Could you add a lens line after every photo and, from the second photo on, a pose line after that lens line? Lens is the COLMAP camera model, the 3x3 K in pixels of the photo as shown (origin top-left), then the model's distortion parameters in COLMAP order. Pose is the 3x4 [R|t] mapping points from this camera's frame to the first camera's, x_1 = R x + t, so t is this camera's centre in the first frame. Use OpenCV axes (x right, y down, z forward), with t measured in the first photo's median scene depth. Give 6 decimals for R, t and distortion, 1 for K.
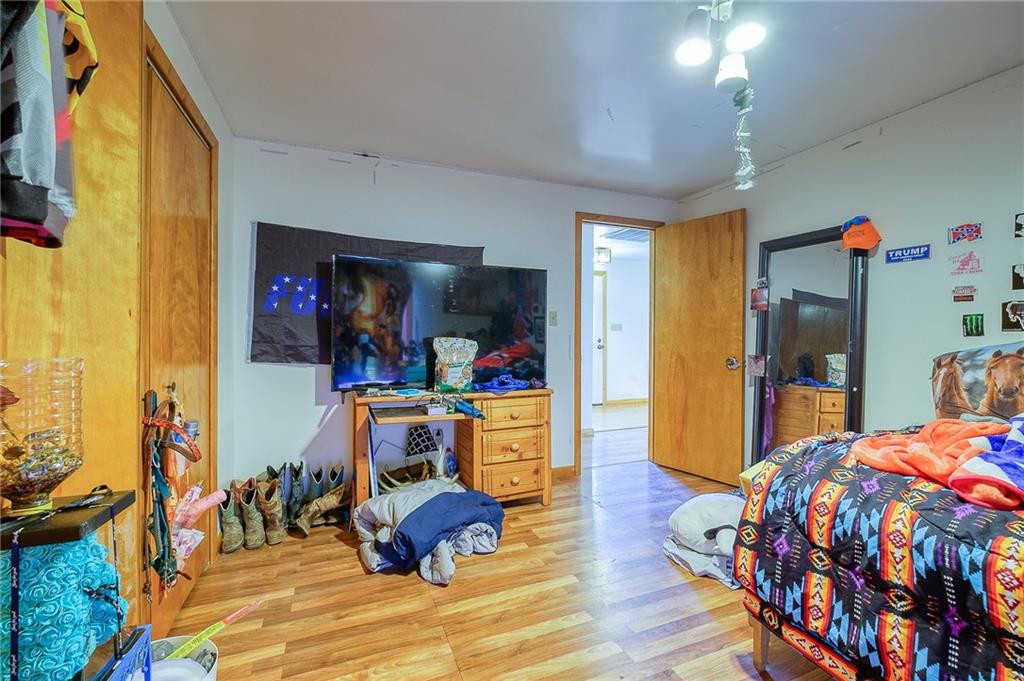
lens RADIAL K [[447.8, 0, 513.3], [0, 447.8, 339.6], [0, 0, 1]] dist [0.002451, -0.001938]
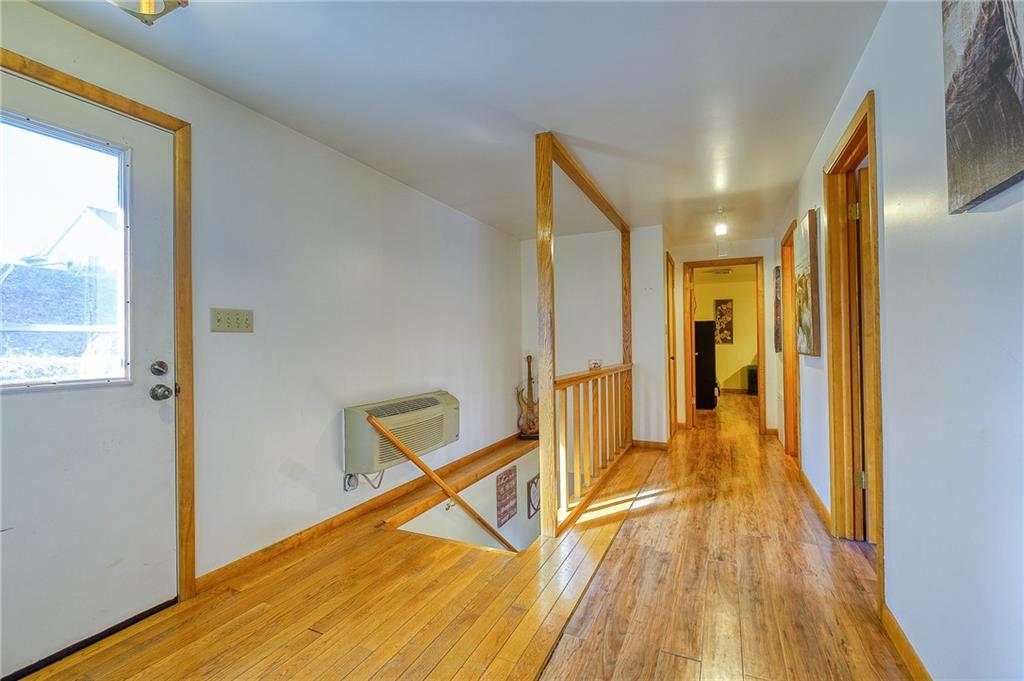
lens RADIAL K [[447.8, 0, 513.2], [0, 447.8, 338.7], [0, 0, 1]] dist [0.002451, -0.001938]
pose [[0.743970, -0.009453, 0.668146, 0.170460], [0.021978, 0.999705, -0.010328, -0.008125], [-0.667852, 0.022368, 0.743958, 0.655249]]
